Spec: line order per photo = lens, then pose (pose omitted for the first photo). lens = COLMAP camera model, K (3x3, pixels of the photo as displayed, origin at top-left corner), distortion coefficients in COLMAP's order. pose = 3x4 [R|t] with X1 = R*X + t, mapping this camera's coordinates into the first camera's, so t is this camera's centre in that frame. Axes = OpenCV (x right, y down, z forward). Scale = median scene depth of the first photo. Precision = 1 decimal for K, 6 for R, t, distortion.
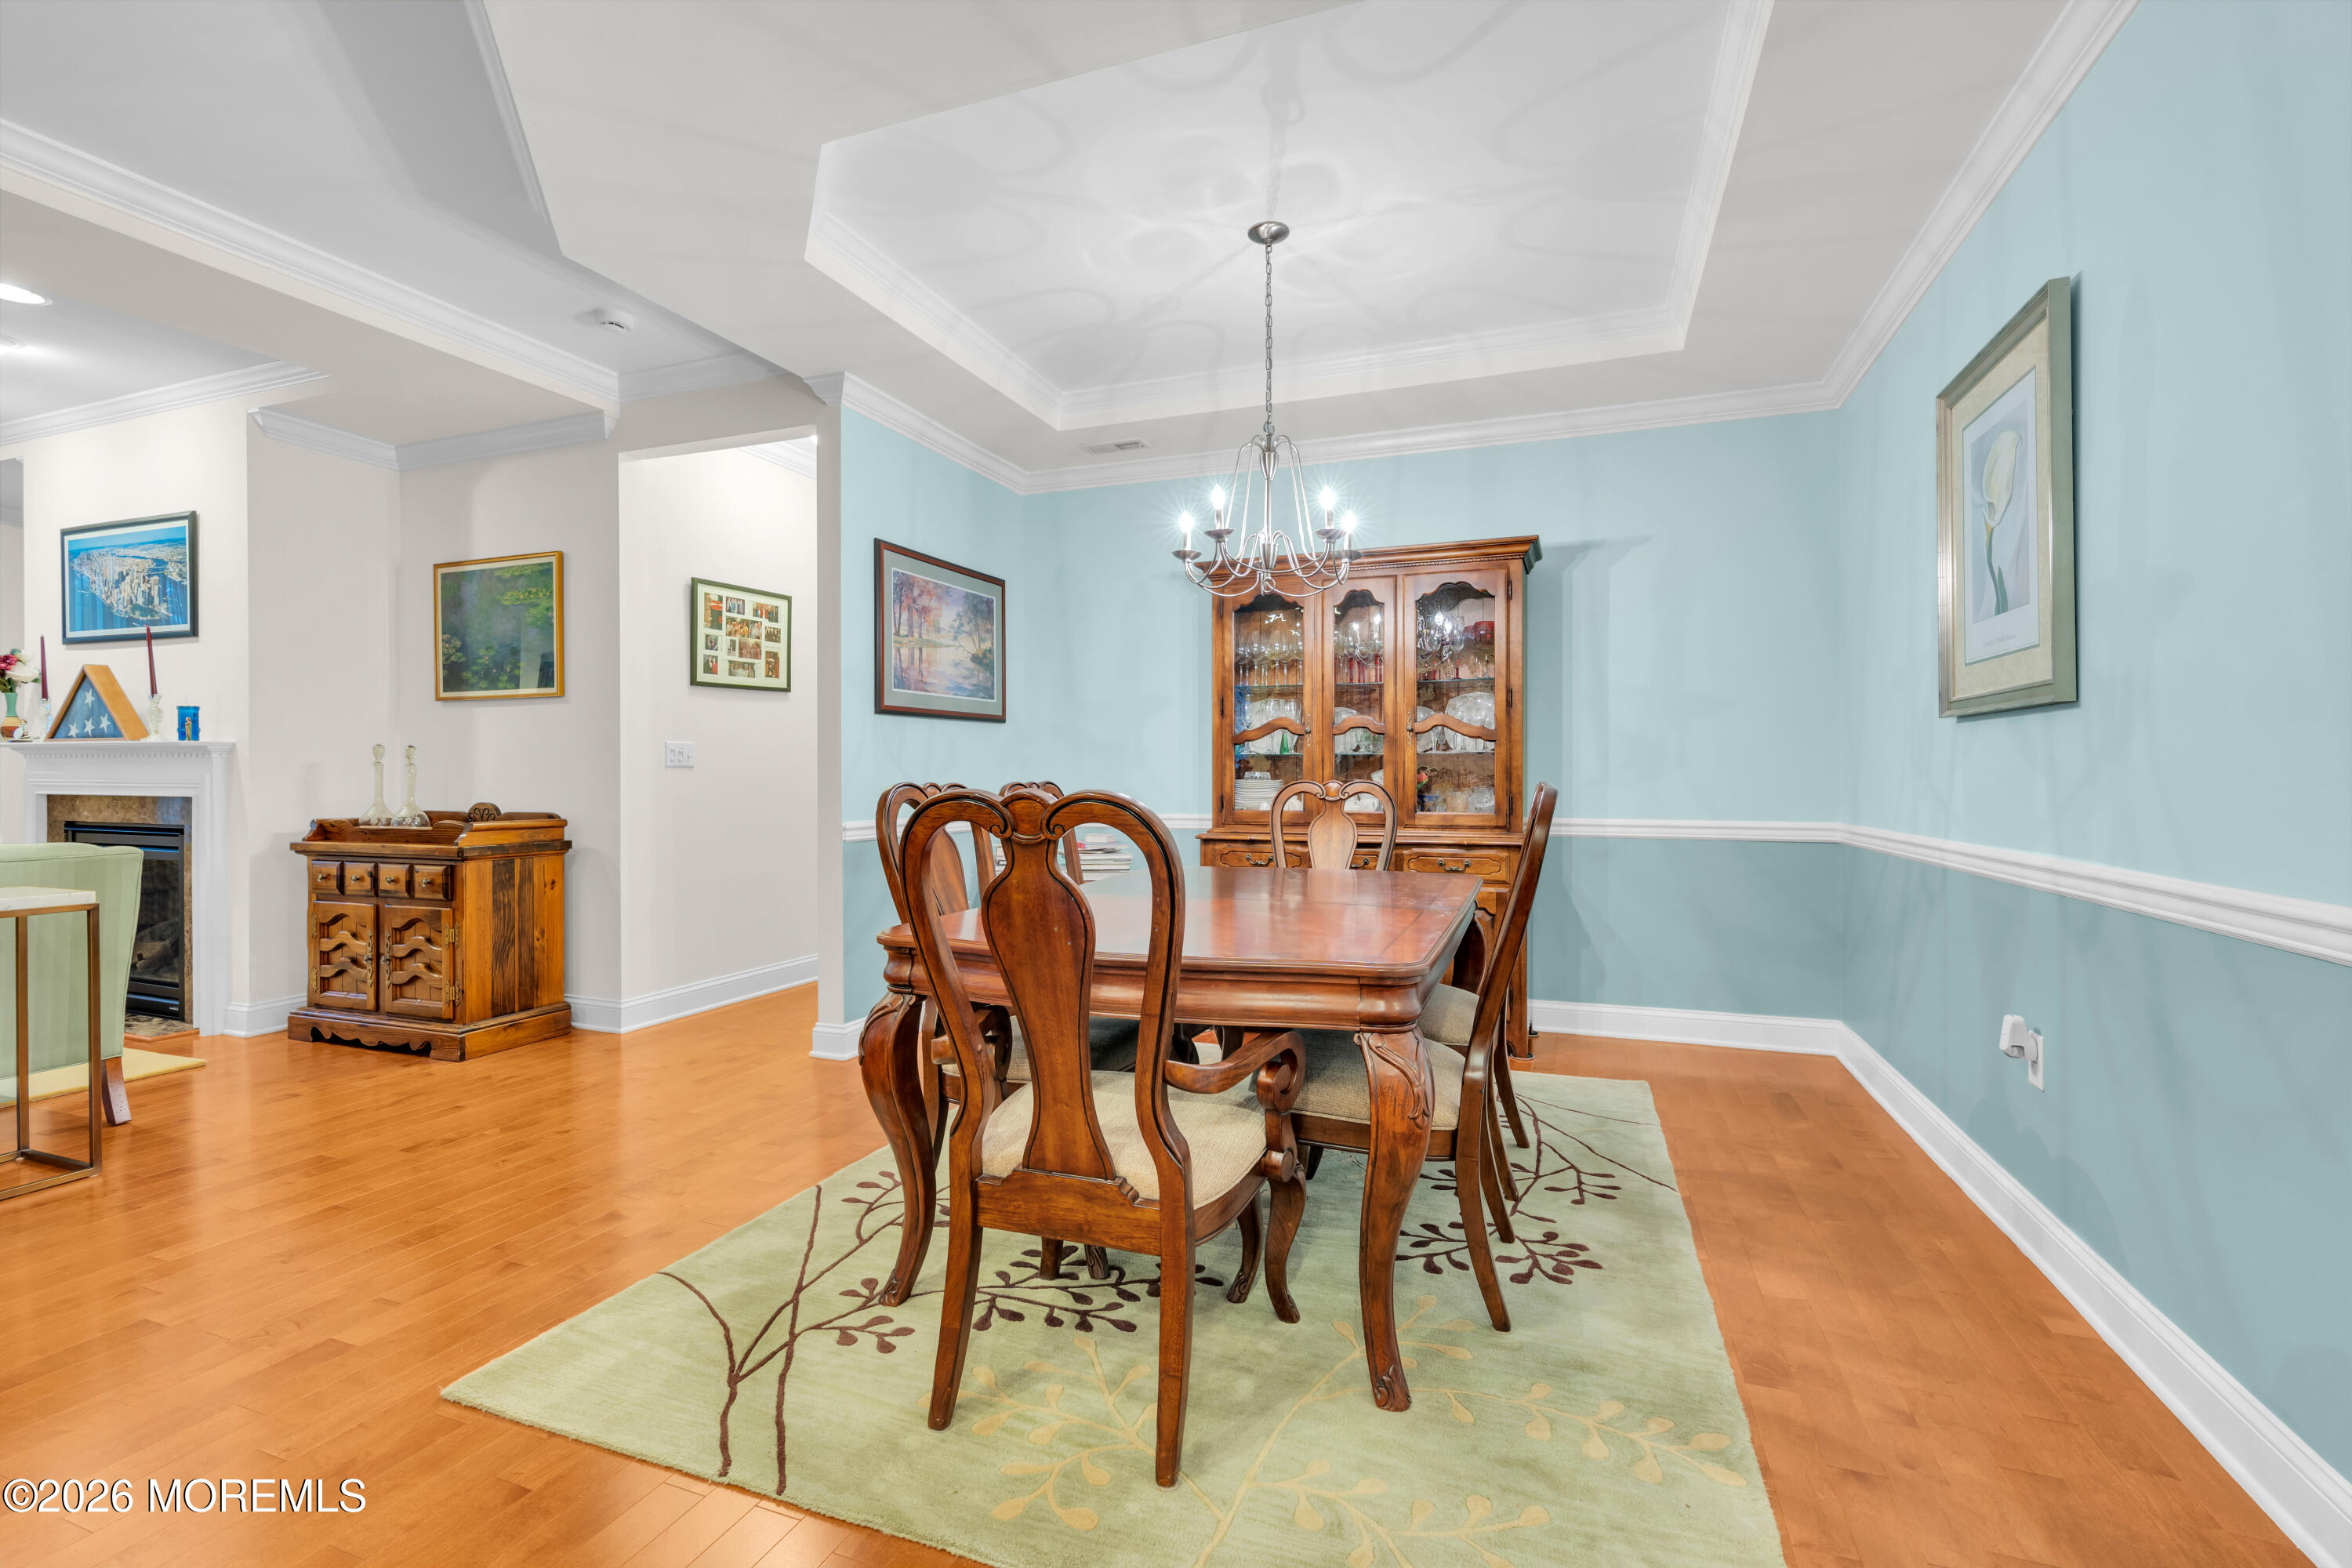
lens RADIAL K [[1066.8, 0, 1159.9], [0, 1066.8, 767.1], [0, 0, 1]] dist [-0.009938, 0.003410]
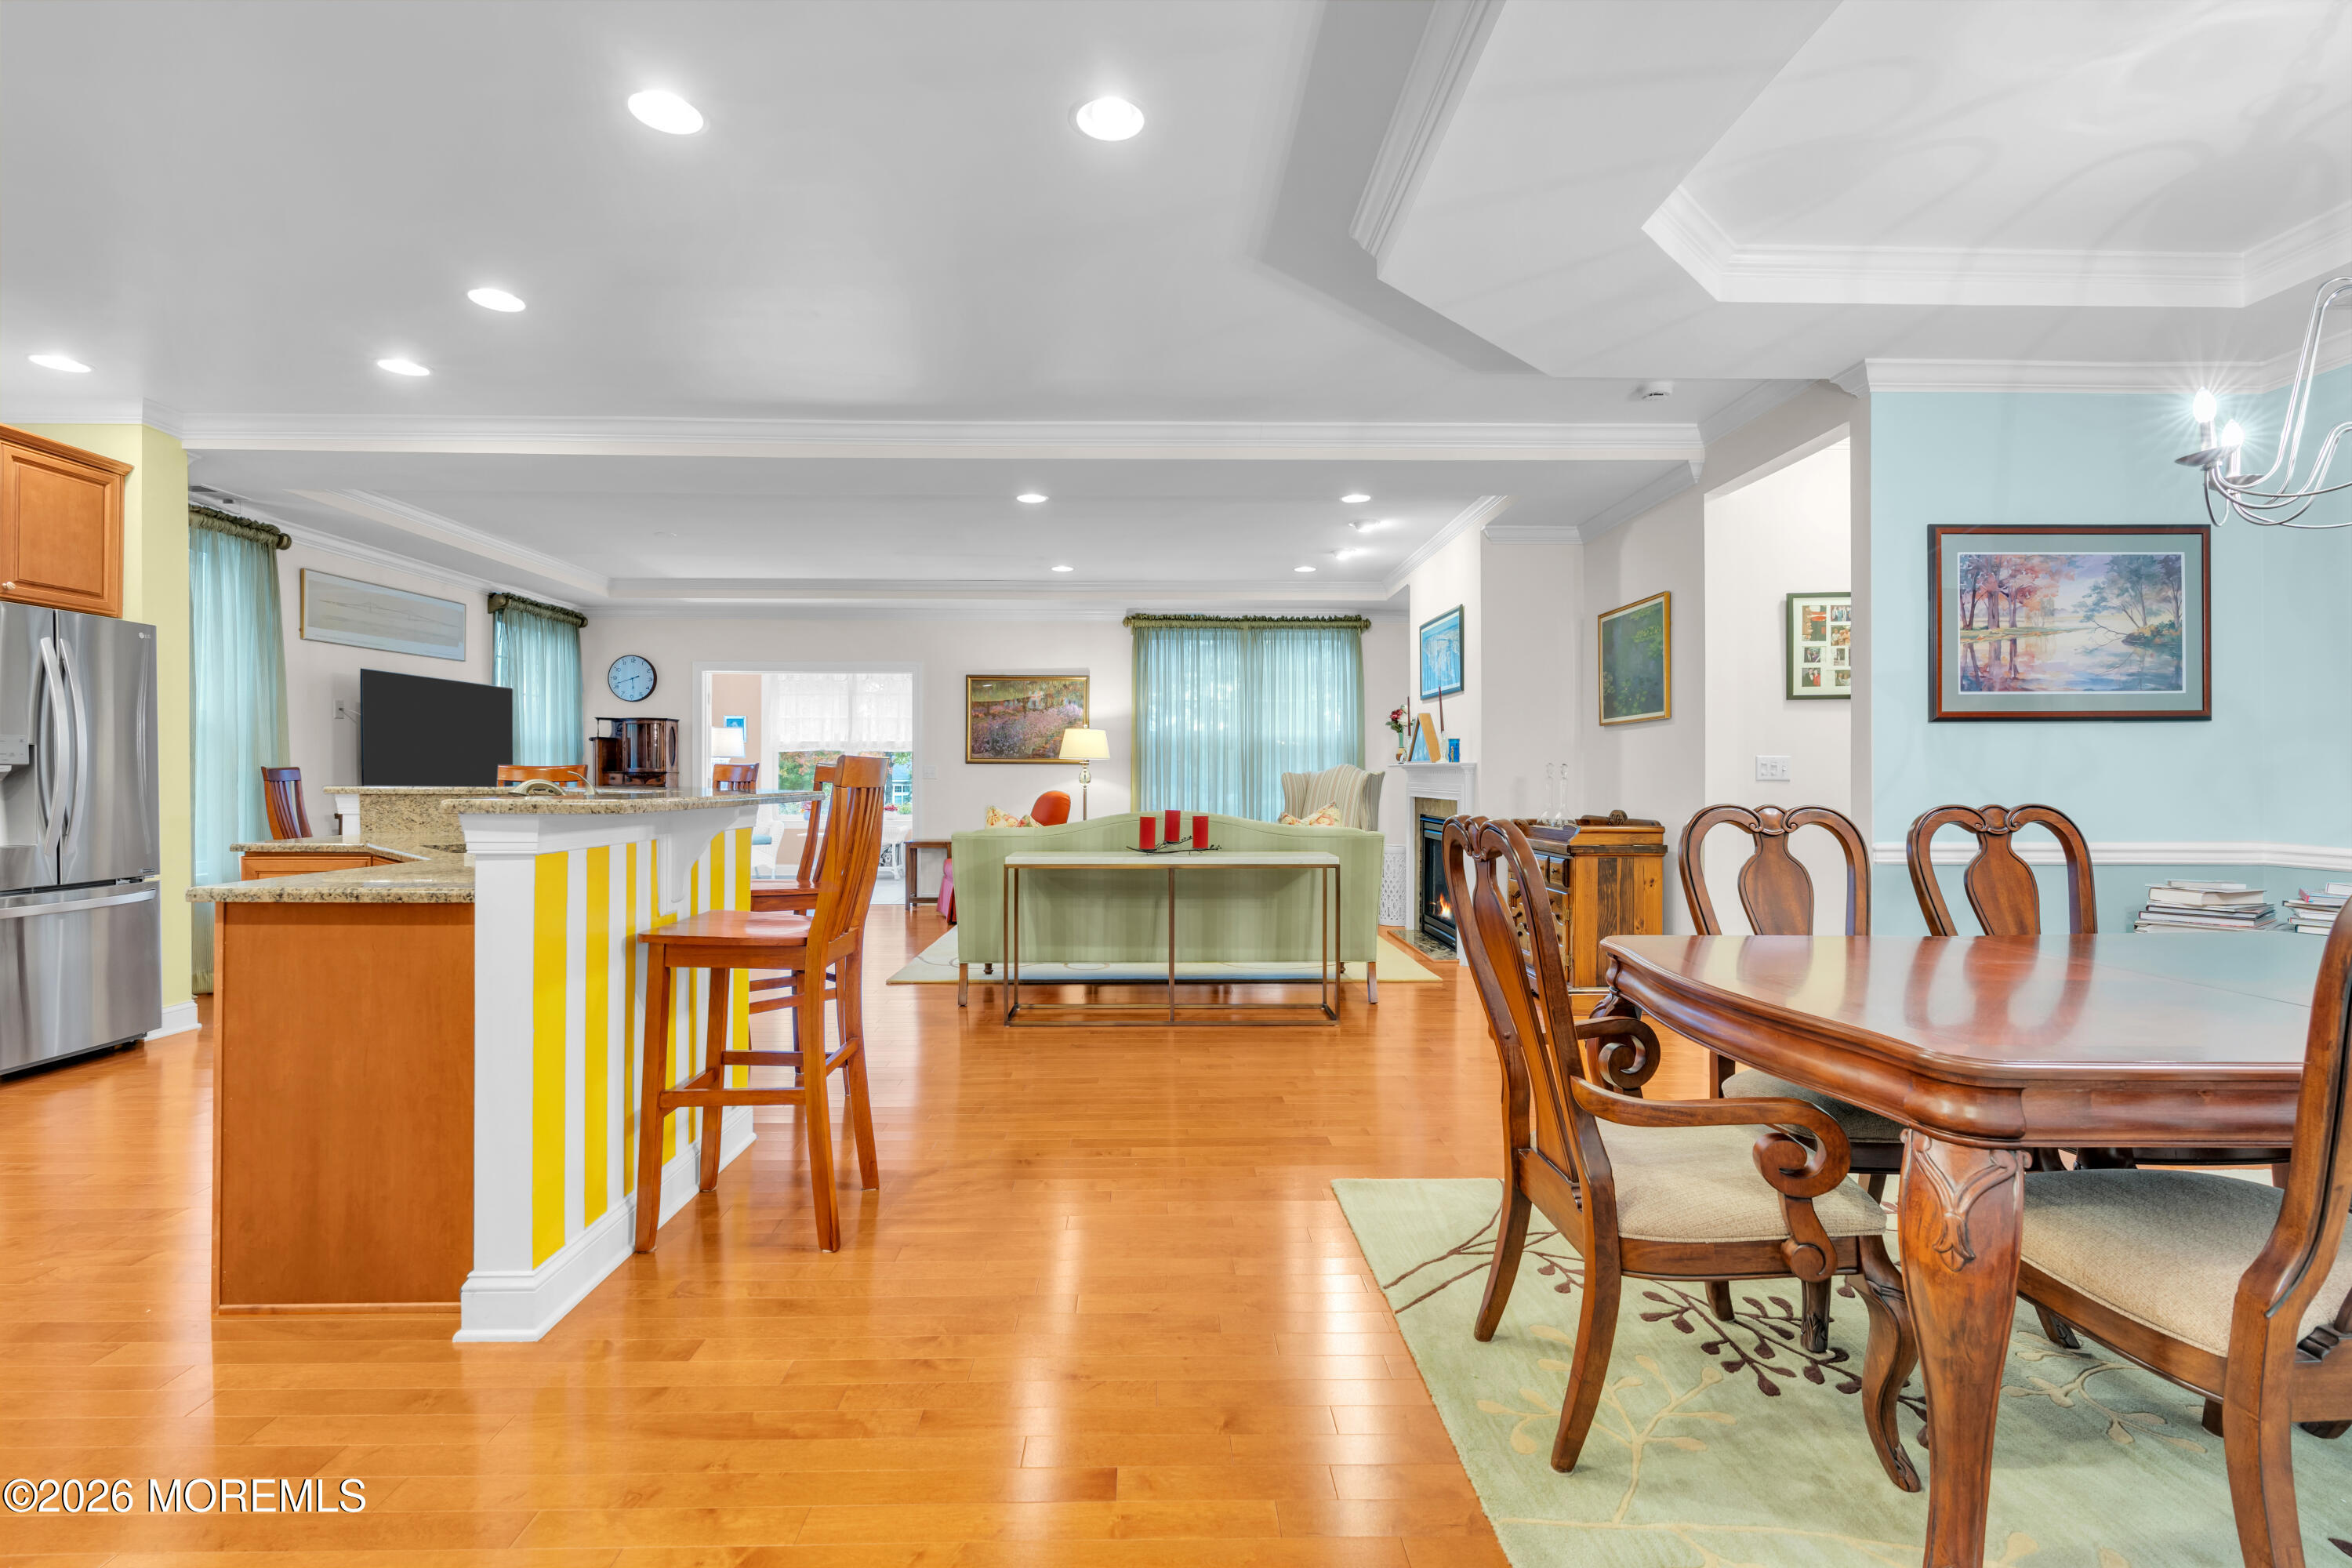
lens RADIAL K [[1066.8, 0, 1172.2], [0, 1066.8, 782.4], [0, 0, 1]] dist [-0.009938, 0.003410]
pose [[0.374429, 0.004807, -0.927243, 0.312170], [0.007877, 0.999934, 0.008364, -0.012080], [0.927222, -0.010436, 0.374367, 0.078827]]
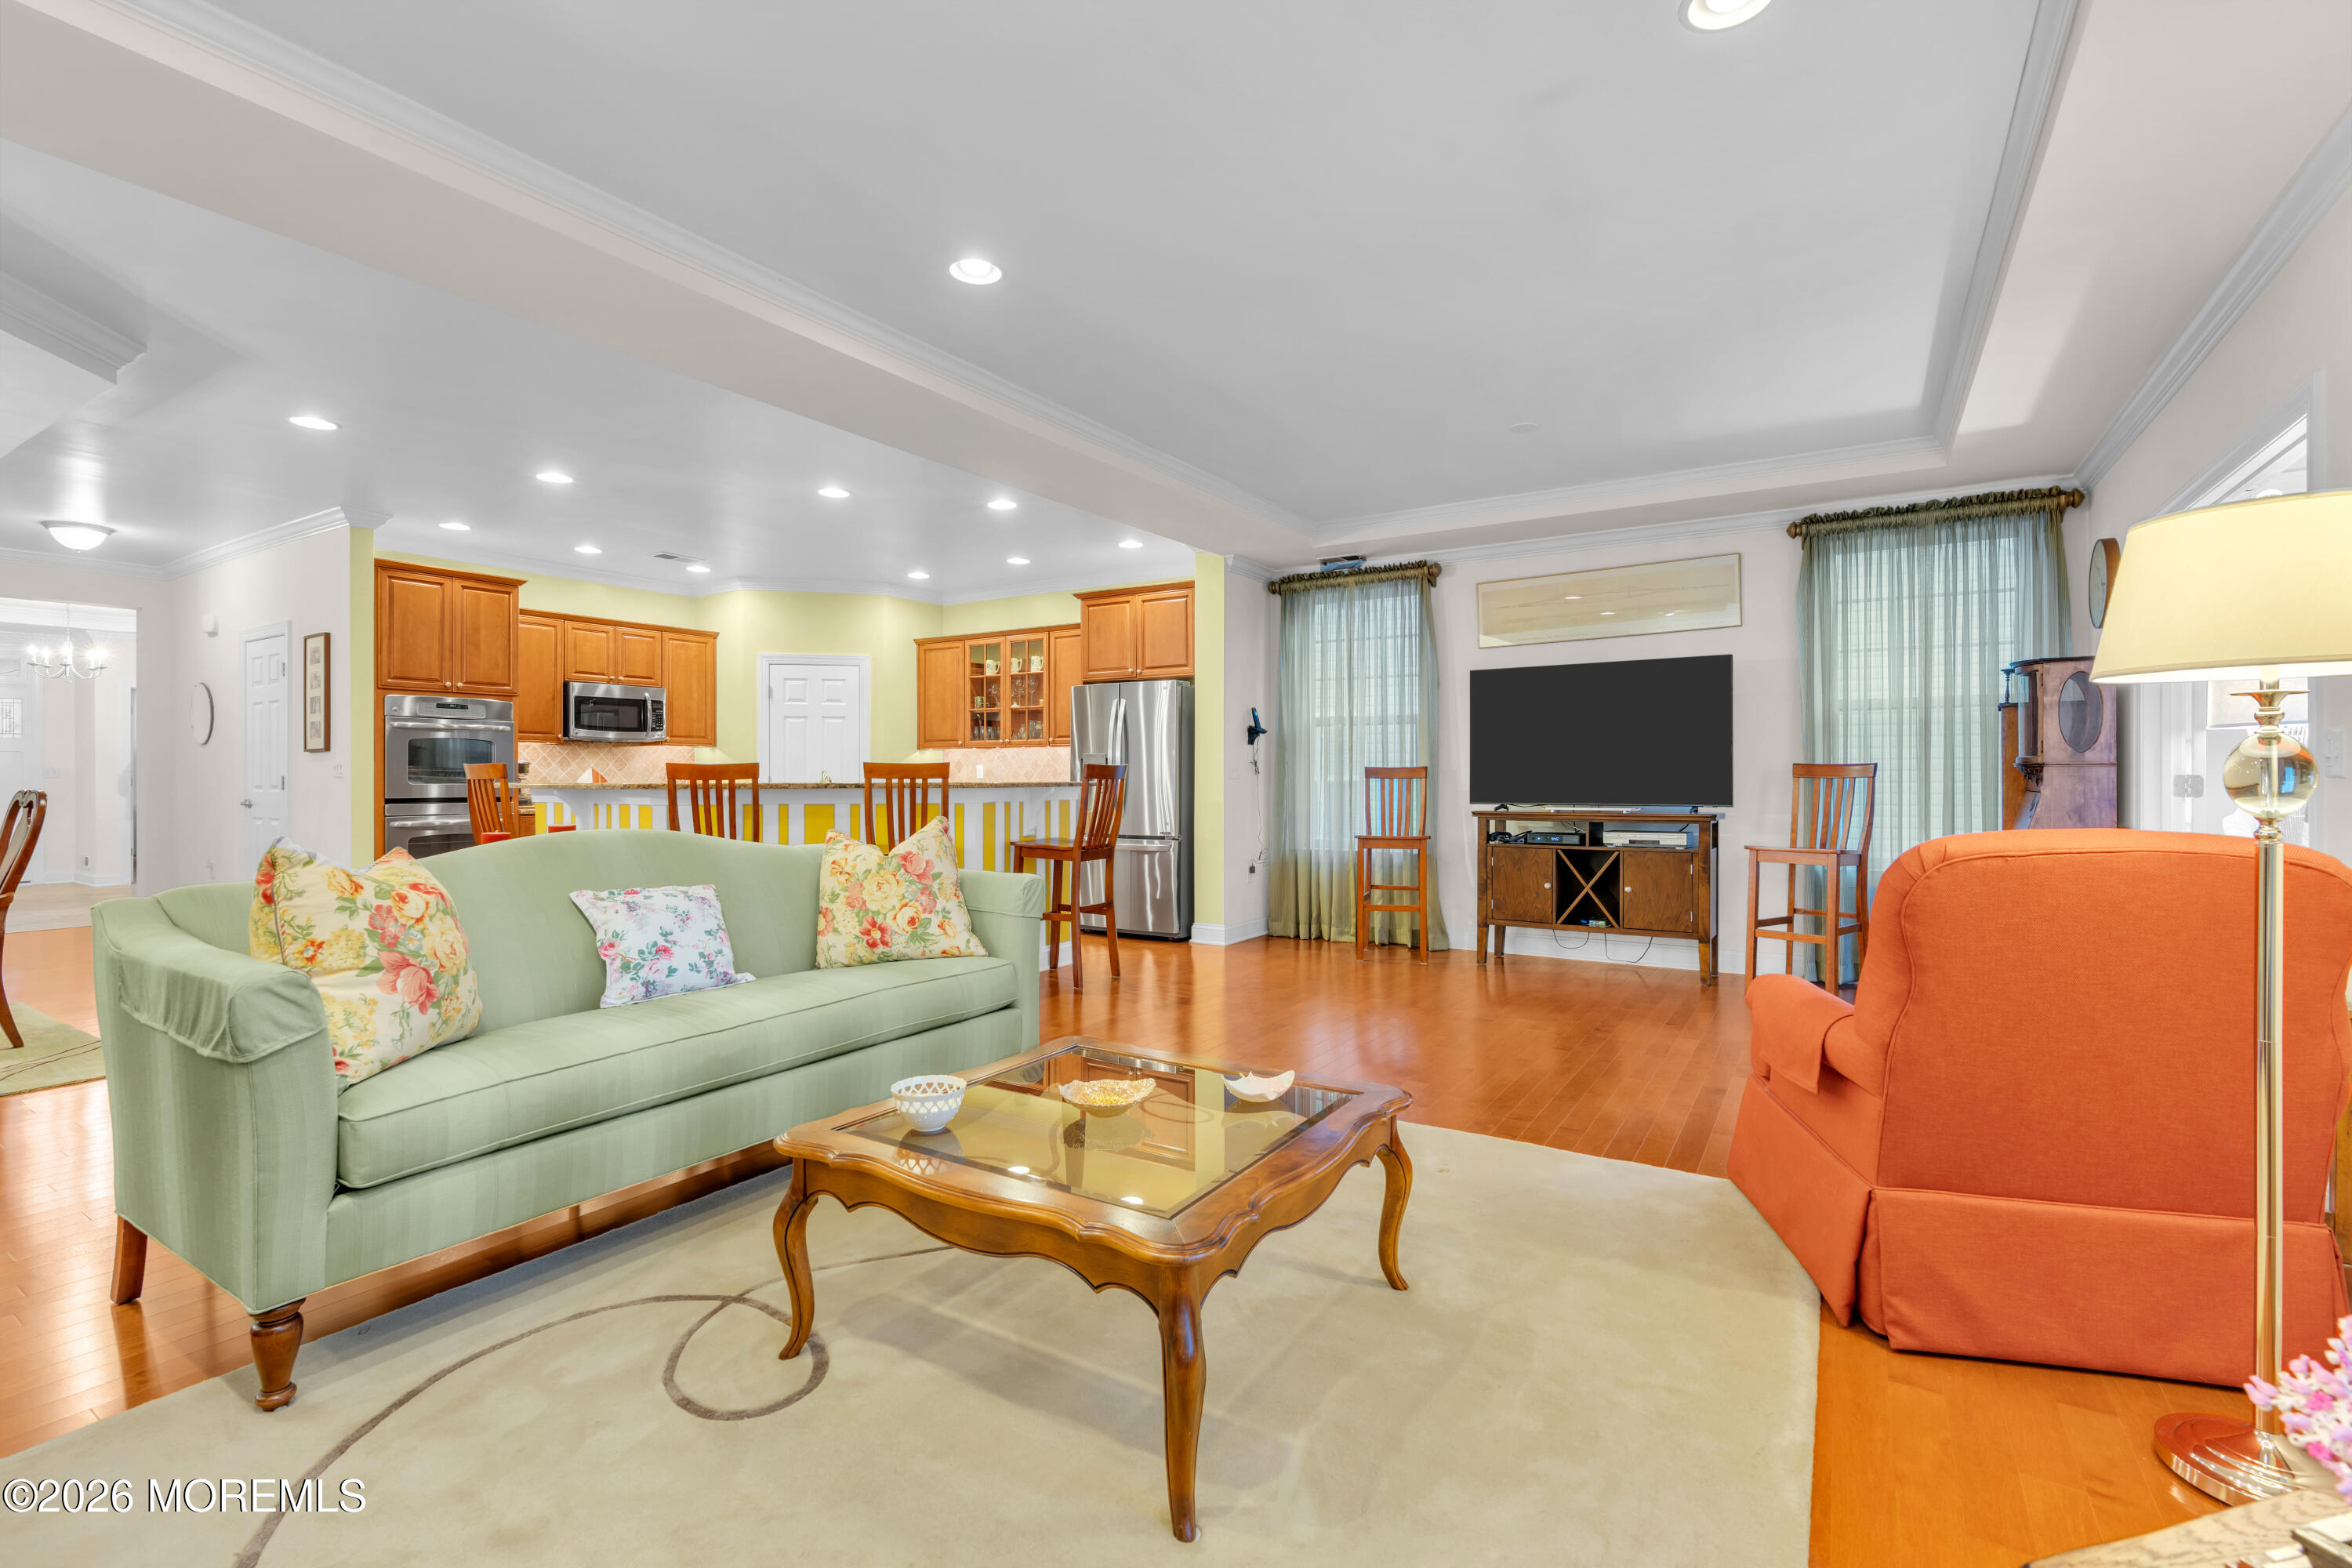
lens RADIAL K [[1066.8, 0, 1169.3], [0, 1066.8, 776.0], [0, 0, 1]] dist [-0.009938, 0.003410]
pose [[-0.977058, 0.000613, 0.212971, -1.406744], [-0.002067, 0.999921, -0.012360, 0.005338], [-0.212962, -0.012517, -0.976980, 1.193829]]
